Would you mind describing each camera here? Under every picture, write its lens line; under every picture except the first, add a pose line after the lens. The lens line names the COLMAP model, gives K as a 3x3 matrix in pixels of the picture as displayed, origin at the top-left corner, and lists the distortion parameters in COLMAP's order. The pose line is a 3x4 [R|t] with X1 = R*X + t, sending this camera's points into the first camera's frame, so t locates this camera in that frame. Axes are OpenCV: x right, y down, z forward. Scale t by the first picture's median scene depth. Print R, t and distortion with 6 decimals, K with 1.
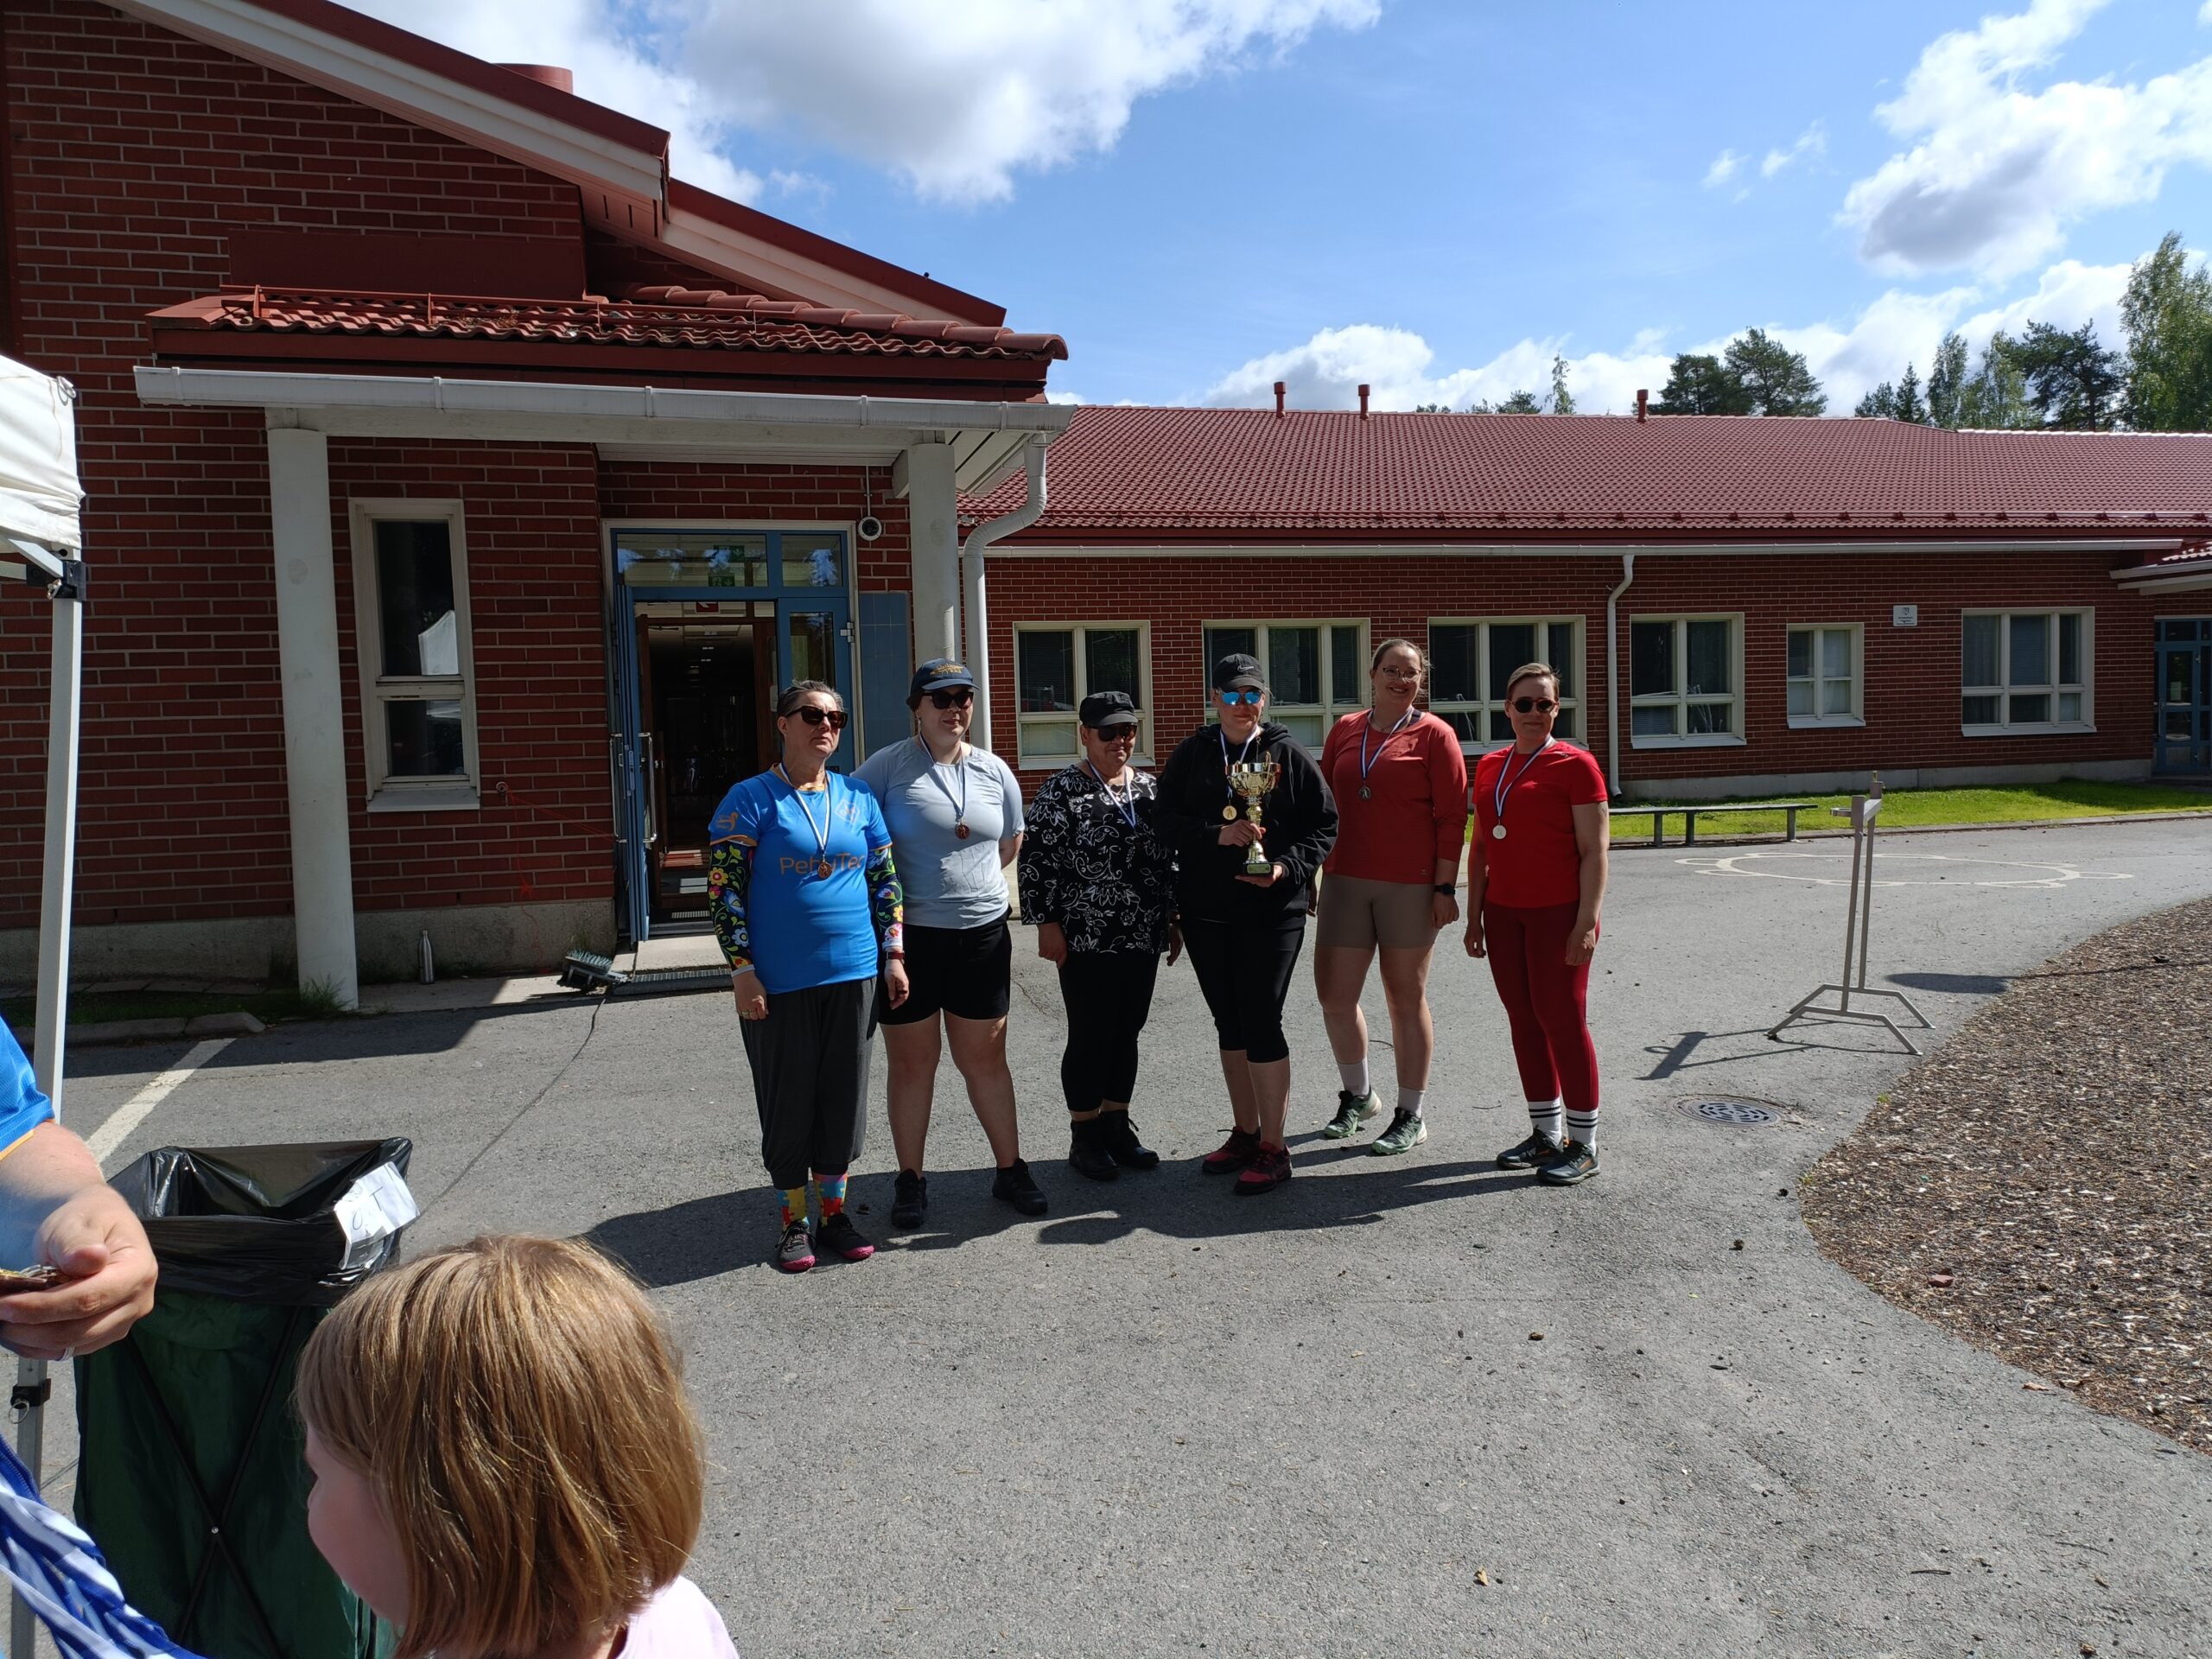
lens RADIAL K [[1610.9, 0, 1116.8], [0, 1610.9, 825.7], [0, 0, 1]] dist [0.065038, -0.061381]
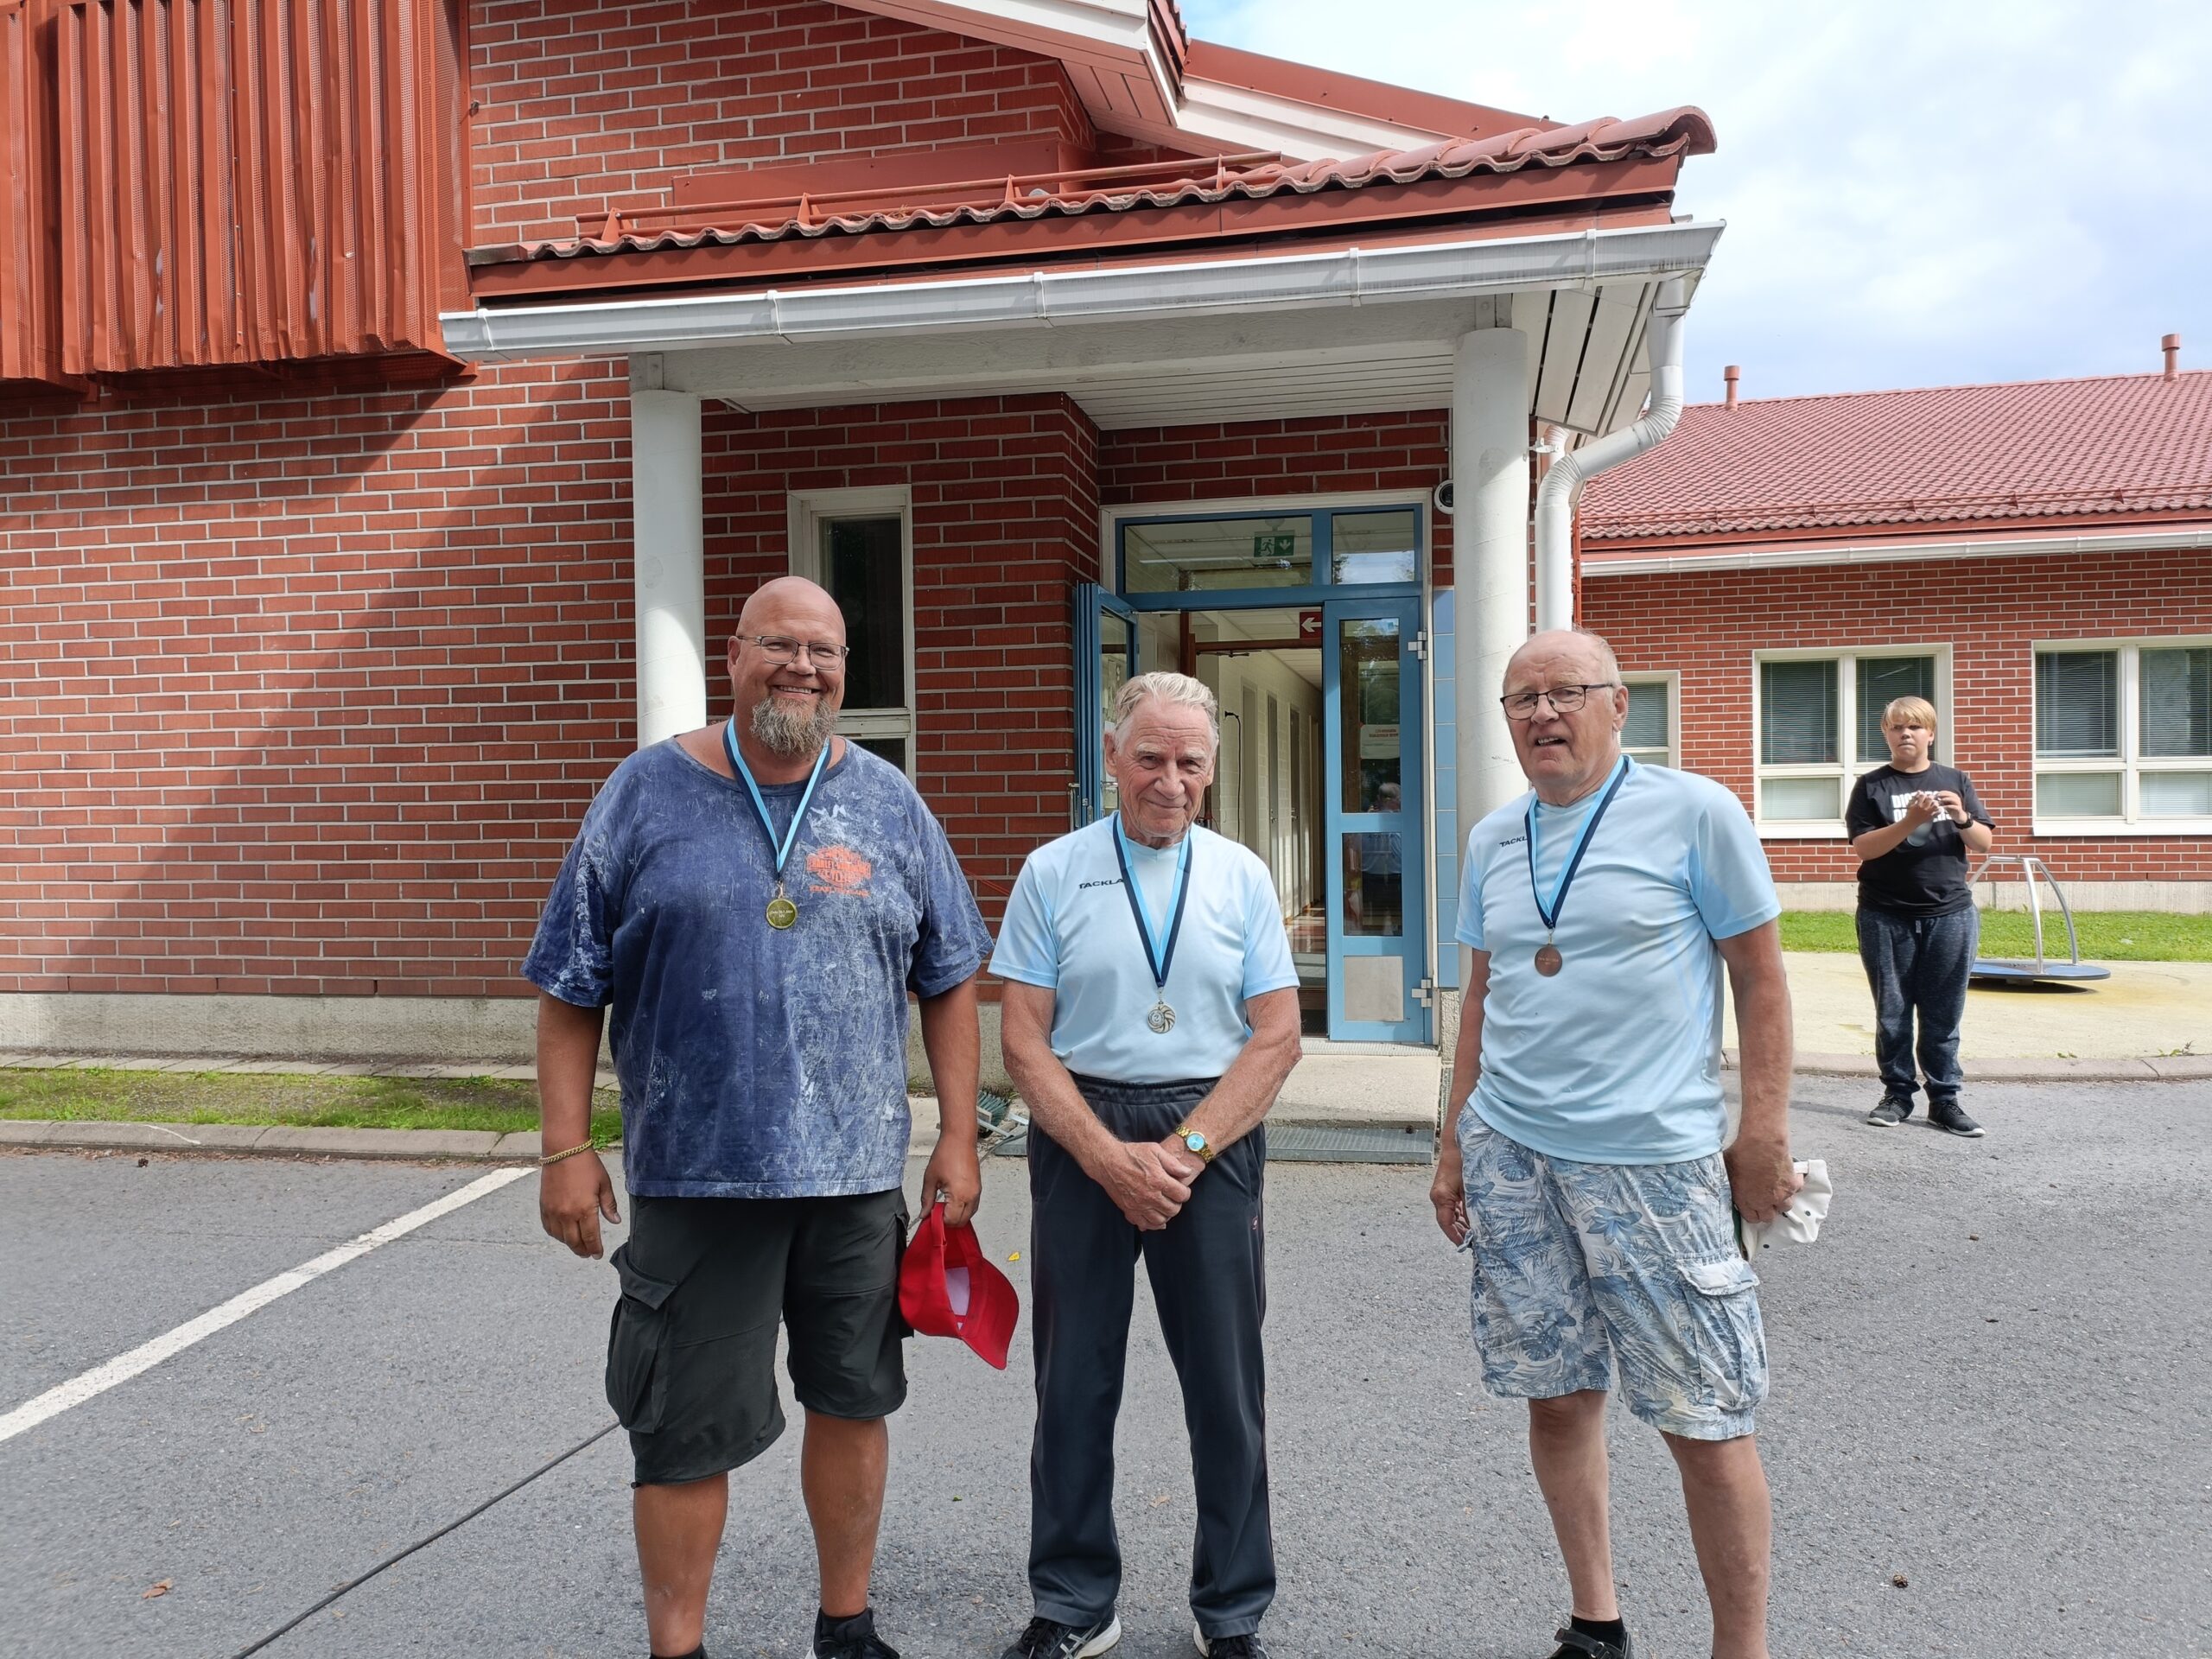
lens RADIAL K [[1617.0, 0, 1119.9], [0, 1617.0, 833.7], [0, 0, 1]] dist [0.062960, -0.067378]
pose [[0.892948, 0.024952, -0.449468, 0.044462], [-0.038155, 0.999065, -0.020340, -0.019514], [0.448540, 0.035312, 0.893065, 0.348086]]
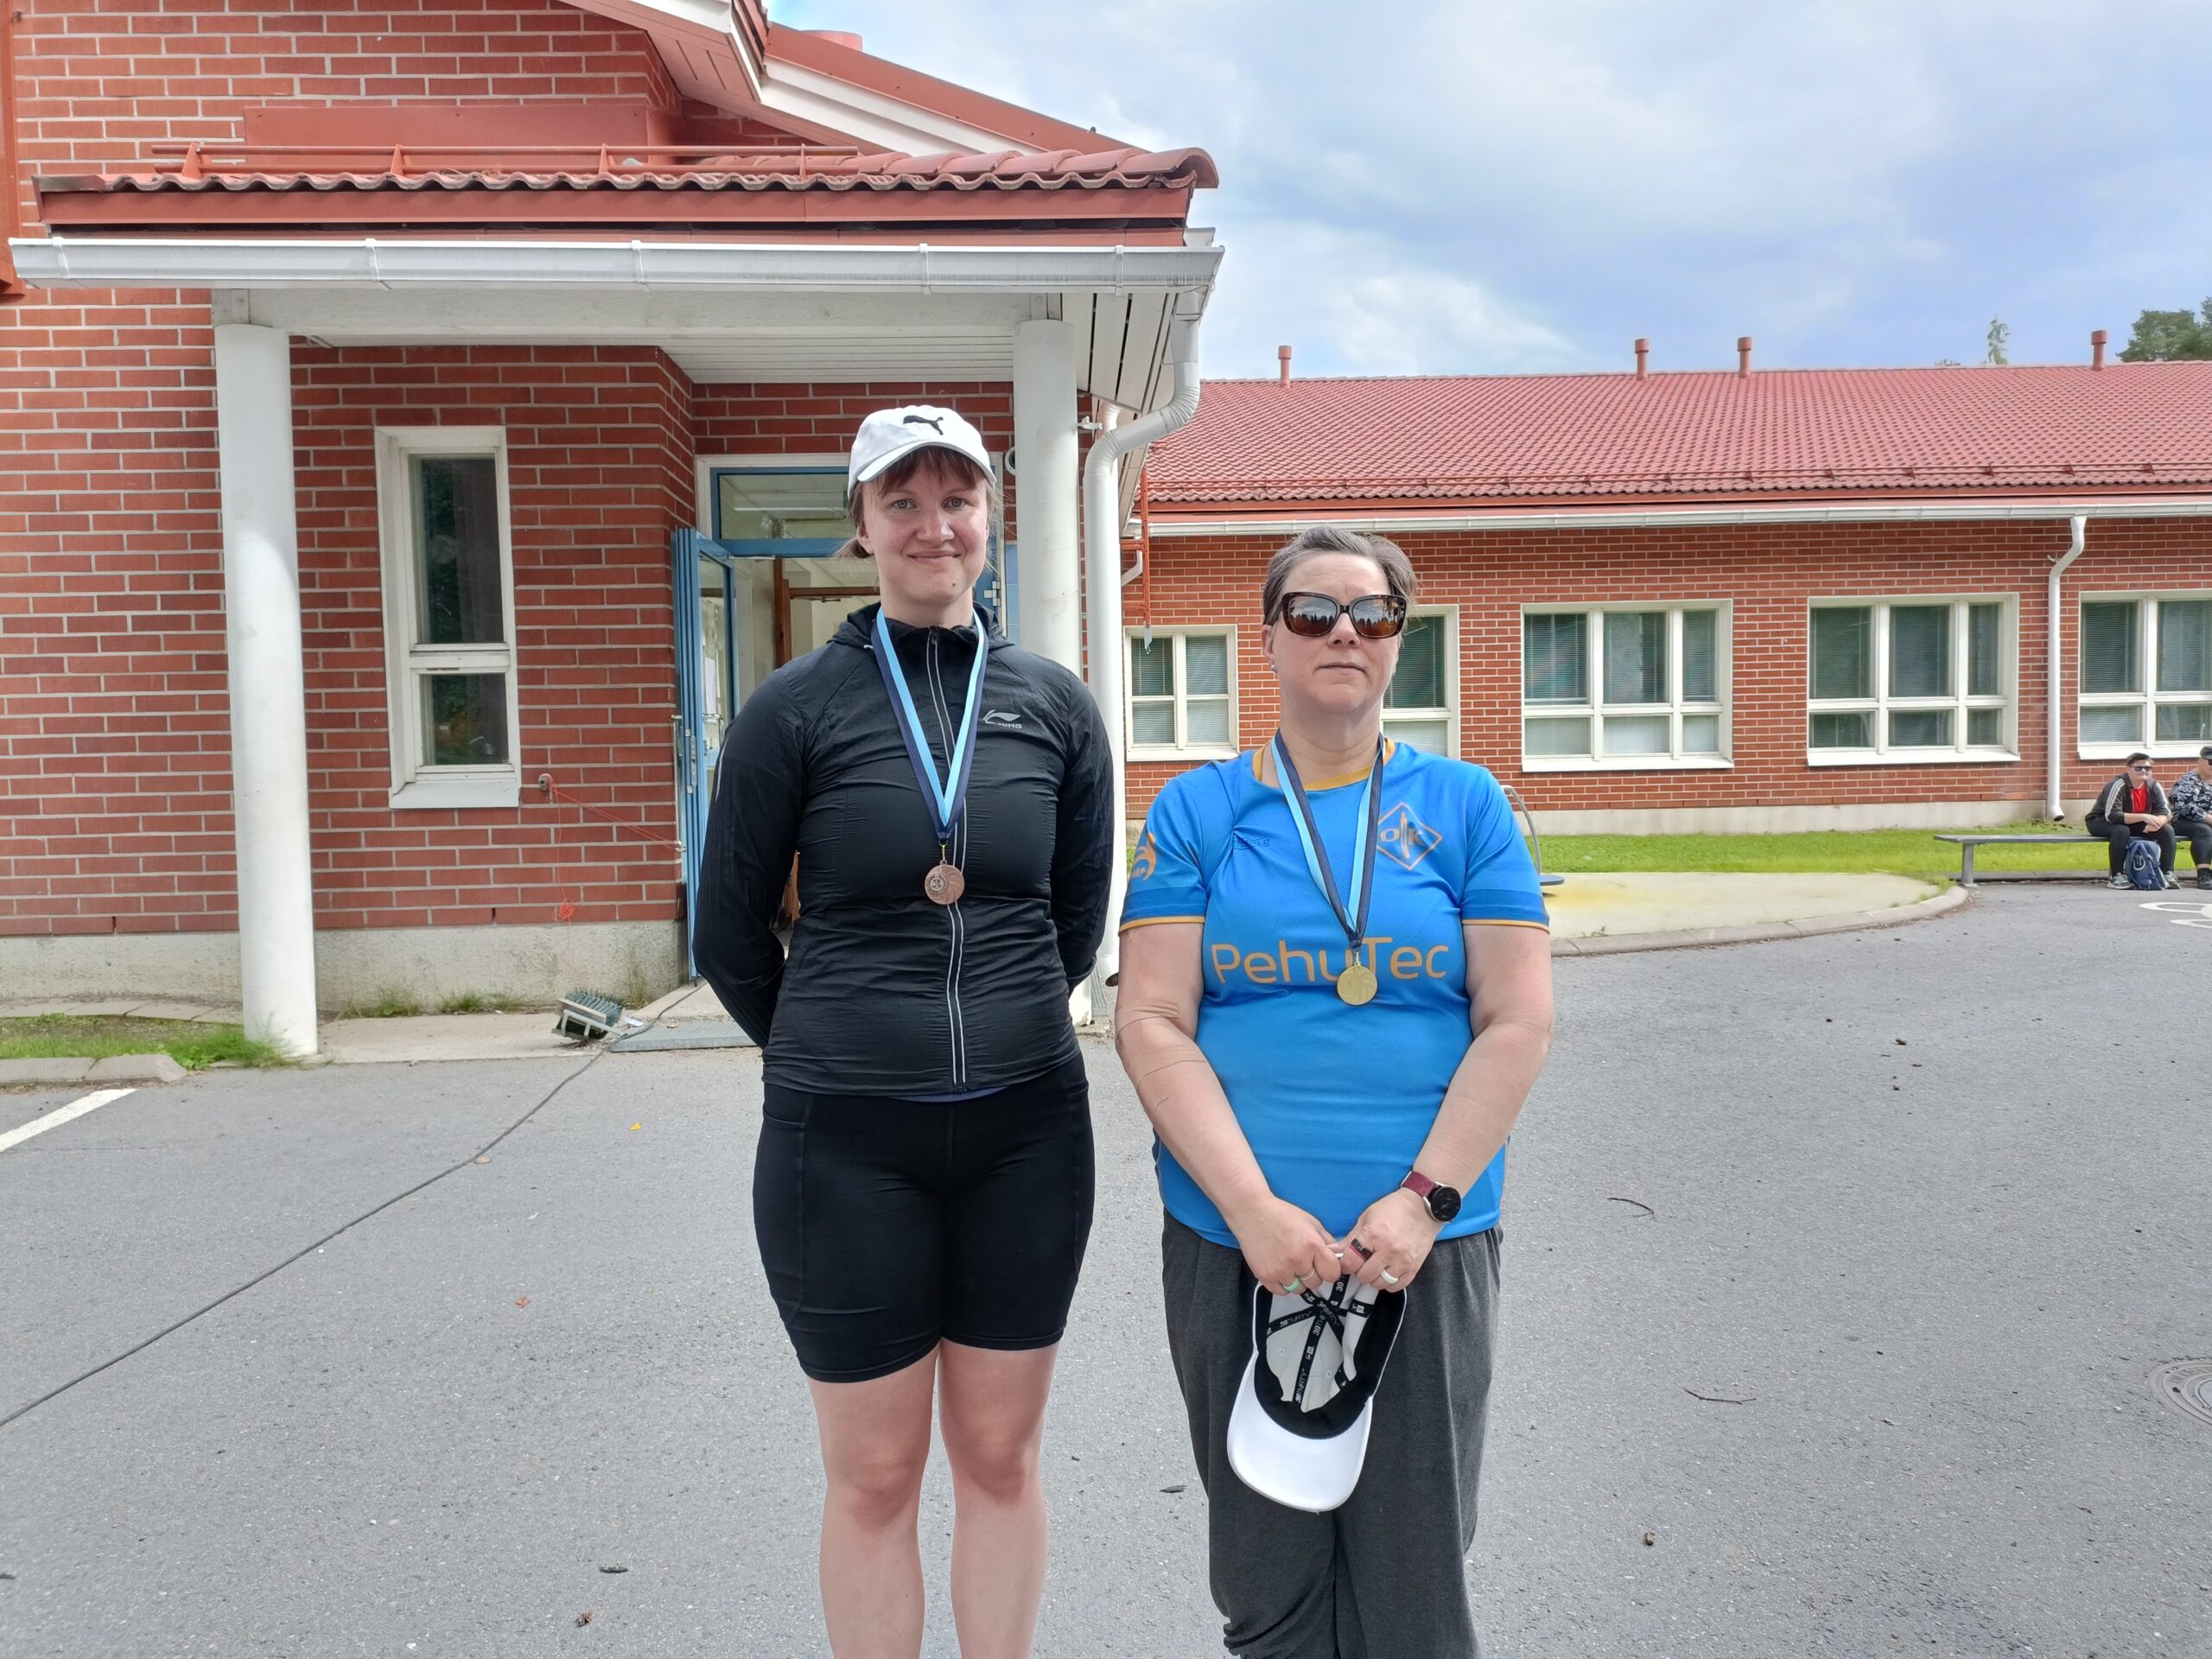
lens RADIAL K [[1617.0, 0, 1119.9], [0, 1617.0, 833.7], [0, 0, 1]] dist [0.062960, -0.067378]
pose [[0.975854, 0.021258, -0.217385, 0.080297], [-0.021558, 0.999767, 0.000990, -0.003850], [0.217356, 0.003720, 0.976085, 0.266106]]
